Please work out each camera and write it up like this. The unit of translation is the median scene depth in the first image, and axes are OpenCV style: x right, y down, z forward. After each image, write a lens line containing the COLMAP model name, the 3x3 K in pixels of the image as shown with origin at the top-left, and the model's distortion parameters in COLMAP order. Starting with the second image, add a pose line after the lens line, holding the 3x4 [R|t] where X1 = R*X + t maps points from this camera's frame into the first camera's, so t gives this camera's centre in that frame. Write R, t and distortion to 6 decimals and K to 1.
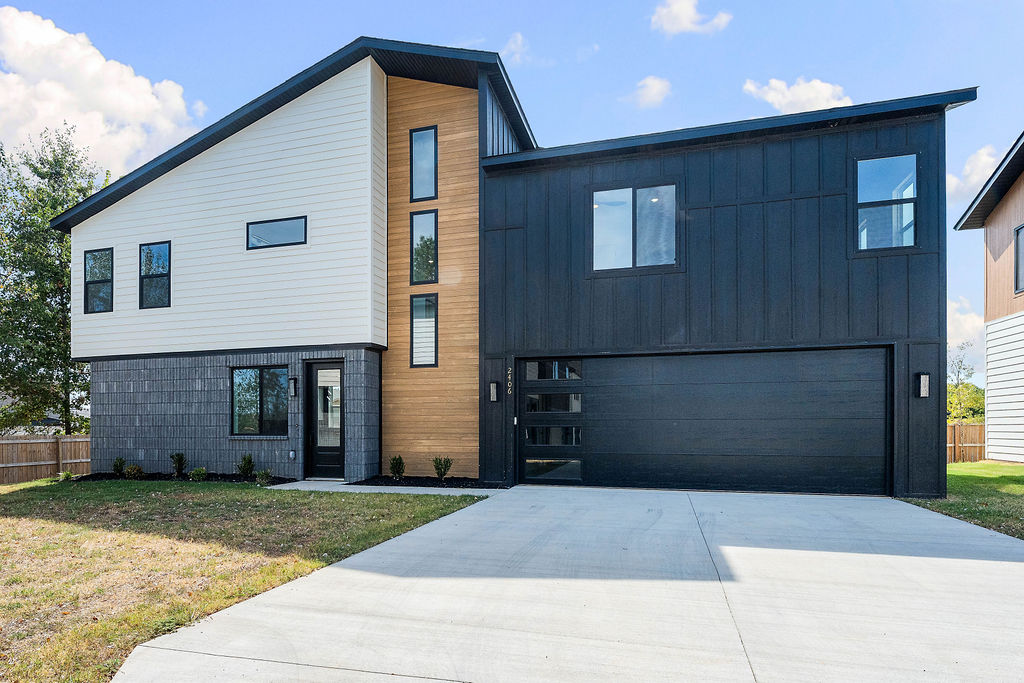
lens RADIAL K [[475.3, 0, 512.0], [0, 475.3, 341.5], [0, 0, 1]] dist [-0.001525, -0.000653]
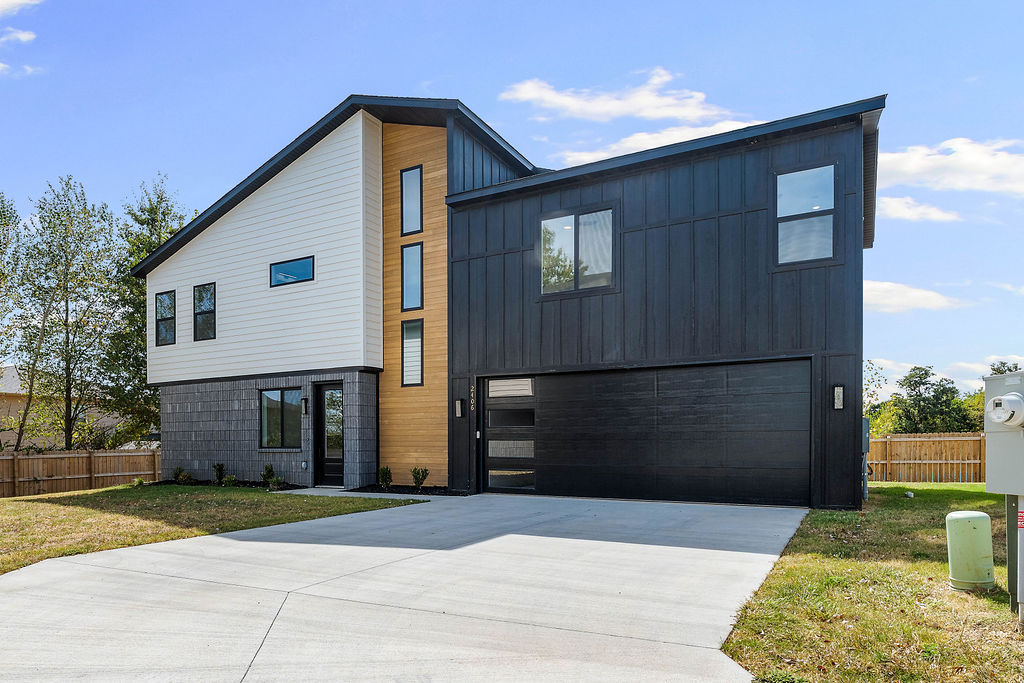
lens RADIAL K [[507.9, 0, 512.5], [0, 507.9, 345.0], [0, 0, 1]] dist [0.000450, 0.000399]
pose [[0.983087, -0.035935, -0.179580, 0.255045], [0.034256, 0.999336, -0.012446, -0.018816], [0.179908, 0.006083, 0.983665, -0.116188]]
